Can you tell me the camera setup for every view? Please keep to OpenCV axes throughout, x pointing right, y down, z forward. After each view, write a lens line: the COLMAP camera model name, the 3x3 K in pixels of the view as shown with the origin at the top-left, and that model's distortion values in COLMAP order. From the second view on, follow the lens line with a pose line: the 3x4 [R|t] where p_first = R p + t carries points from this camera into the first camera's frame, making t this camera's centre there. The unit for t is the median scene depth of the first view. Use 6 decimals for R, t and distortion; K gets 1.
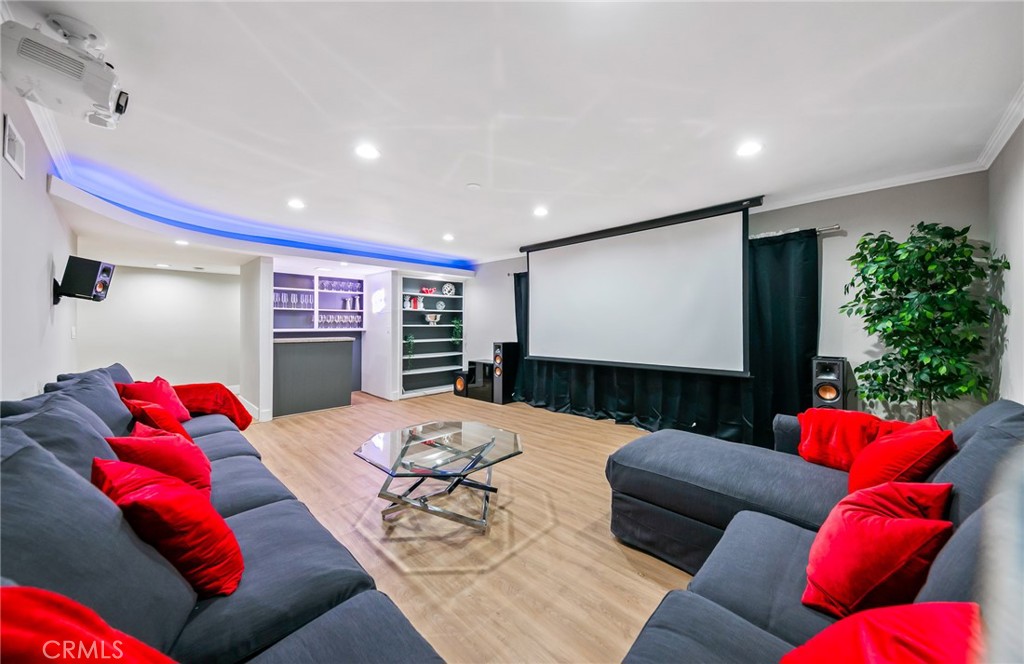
lens RADIAL K [[370.0, 0, 512.0], [0, 370.0, 332.0], [0, 0, 1]] dist [-0.001039, -0.000004]
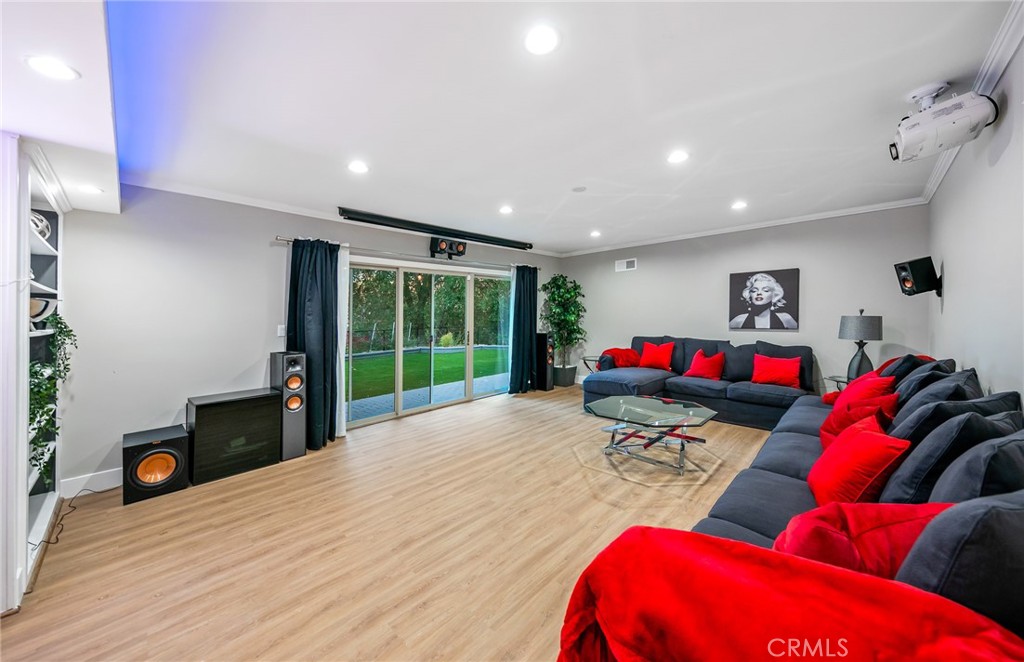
lens RADIAL K [[370.0, 0, 512.0], [0, 370.0, 331.0], [0, 0, 1]] dist [-0.001039, -0.000004]
pose [[-0.028083, -0.034031, 0.999026, -1.226720], [0.044829, 0.998372, 0.035269, -0.034094], [-0.998600, 0.045776, -0.026512, 1.250687]]
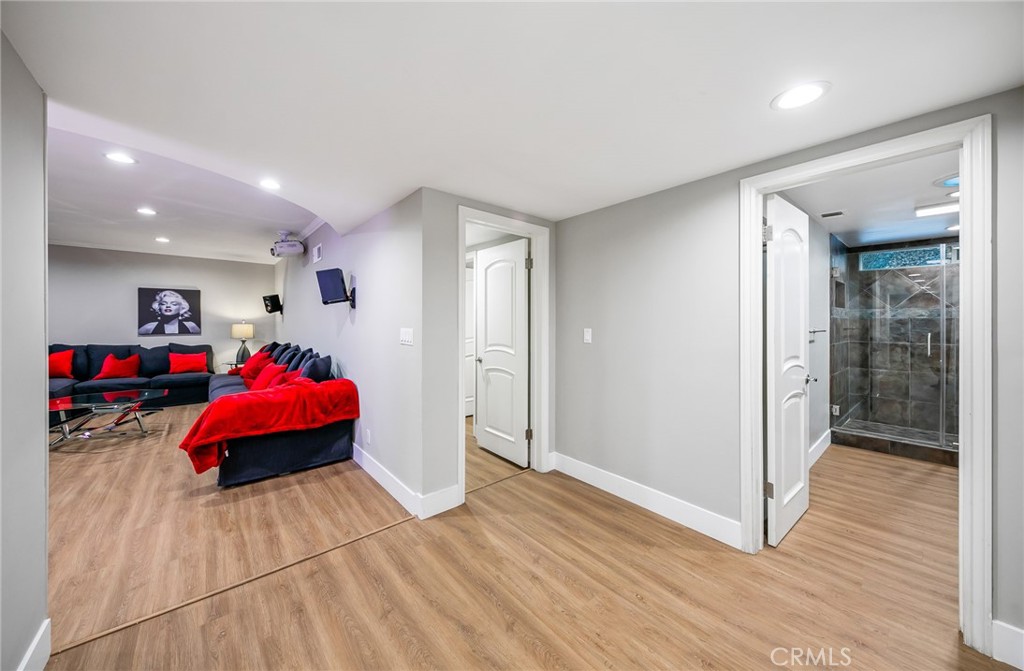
lens RADIAL K [[352.6, 0, 512.0], [0, 352.6, 310.5], [0, 0, 1]] dist [0.000921, -0.000033]
pose [[-0.997770, 0.010136, 0.065978, -1.644676], [0.010081, 0.999949, -0.001156, -0.046426], [-0.065986, -0.000488, -0.997820, 1.906636]]
